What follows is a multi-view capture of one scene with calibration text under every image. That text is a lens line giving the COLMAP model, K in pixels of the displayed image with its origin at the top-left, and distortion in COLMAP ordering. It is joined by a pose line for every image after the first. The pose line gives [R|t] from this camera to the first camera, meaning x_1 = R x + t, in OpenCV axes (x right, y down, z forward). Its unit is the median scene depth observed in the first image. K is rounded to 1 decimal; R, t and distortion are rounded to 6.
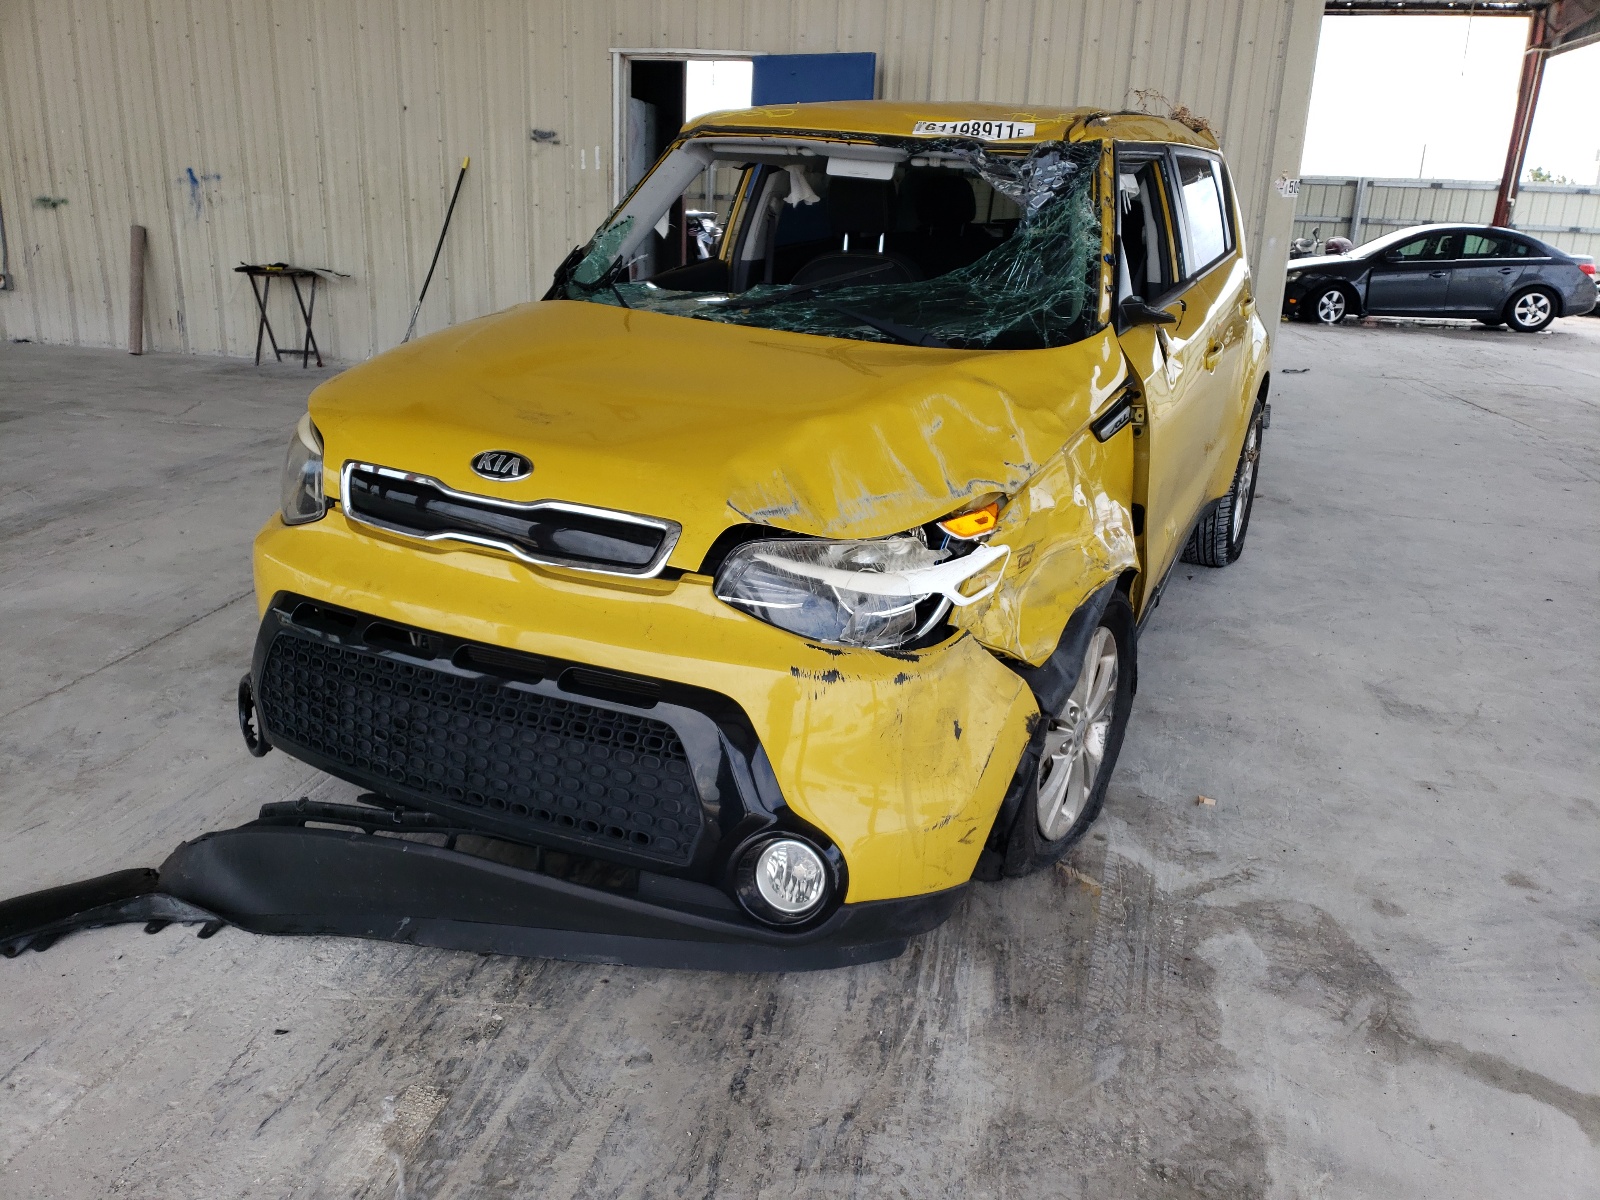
lens RADIAL K [[1214.8, 0, 800.0], [0, 1214.8, 600.0], [0, 0, 1]] dist [-0.002195, 0.031356]
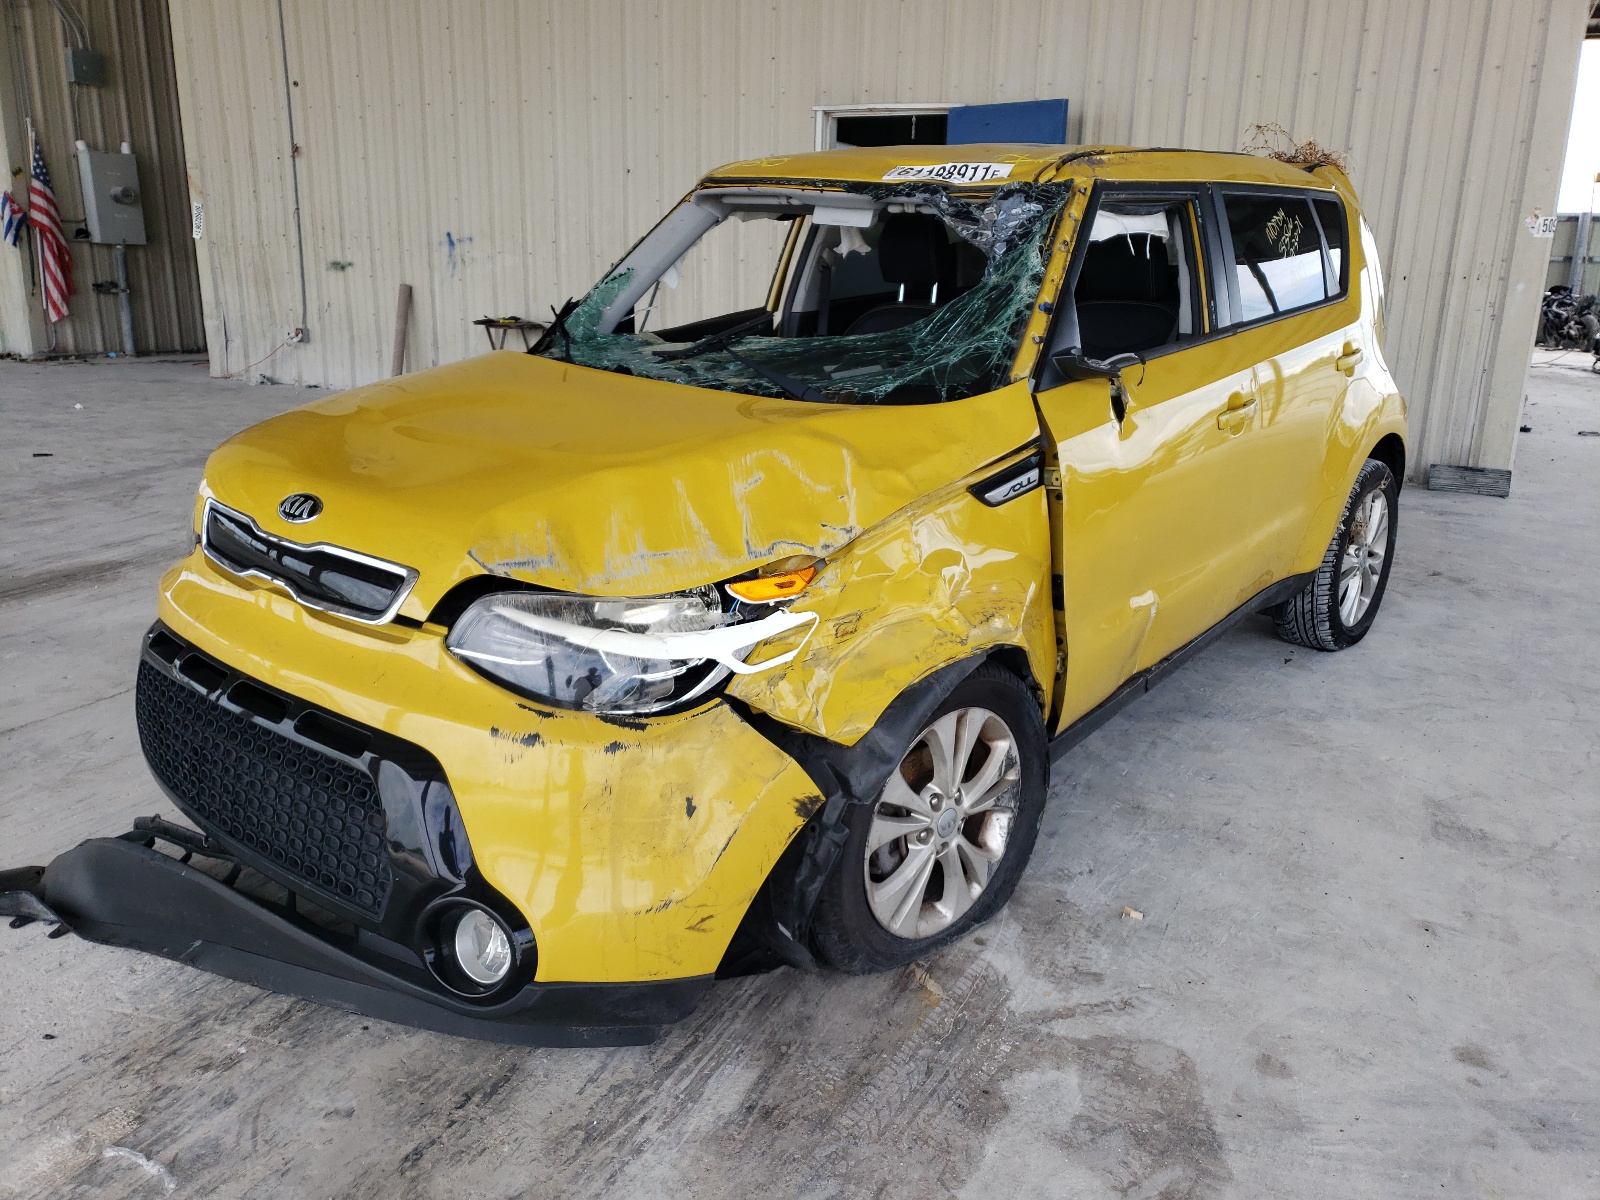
lens RADIAL K [[1216.6, 0, 800.0], [0, 1216.6, 600.0], [0, 0, 1]] dist [0.013586, 0.008576]
pose [[0.969881, 0.052061, -0.237952, 0.310953], [-0.061842, 0.997513, -0.033825, -0.018116], [0.235599, 0.047521, 0.970688, 0.076155]]
